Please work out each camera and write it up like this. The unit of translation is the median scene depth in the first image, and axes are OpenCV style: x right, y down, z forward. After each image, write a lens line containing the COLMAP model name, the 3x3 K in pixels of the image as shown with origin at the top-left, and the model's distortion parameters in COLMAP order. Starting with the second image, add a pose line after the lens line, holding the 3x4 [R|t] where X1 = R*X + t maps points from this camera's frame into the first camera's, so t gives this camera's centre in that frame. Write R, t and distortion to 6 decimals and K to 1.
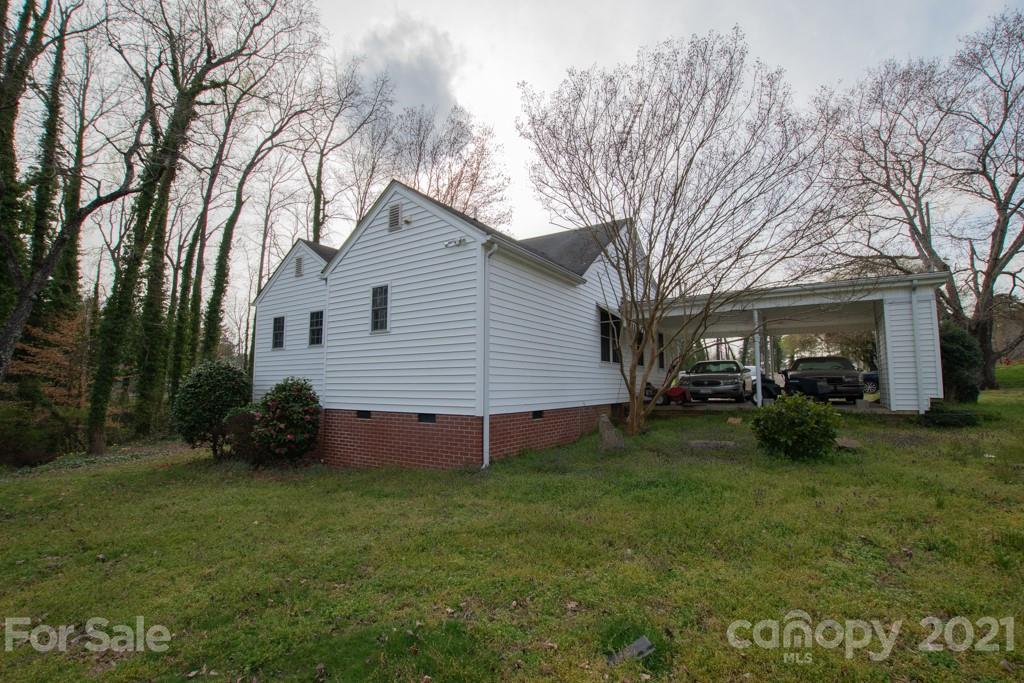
lens RADIAL K [[442.9, 0, 515.2], [0, 442.9, 348.2], [0, 0, 1]] dist [-0.044151, 0.009271]
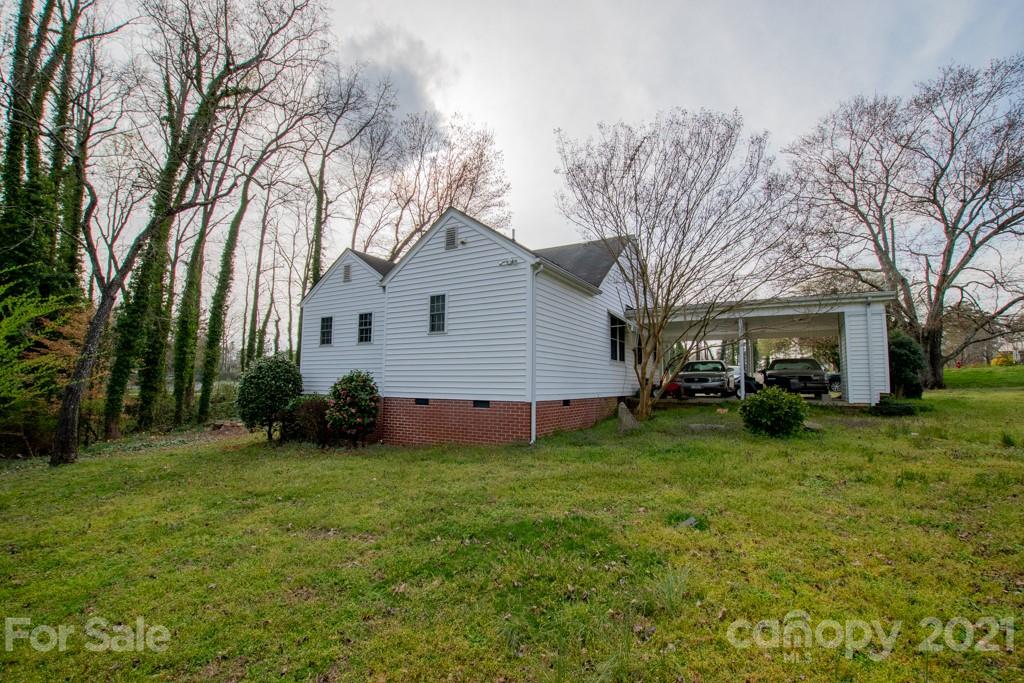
lens RADIAL K [[442.9, 0, 515.2], [0, 442.9, 348.2], [0, 0, 1]] dist [-0.044151, 0.009271]
pose [[0.999010, 0.013638, 0.042335, -0.110386], [-0.013825, 0.999896, 0.004126, -0.002582], [-0.042274, -0.004707, 0.999095, -0.161275]]
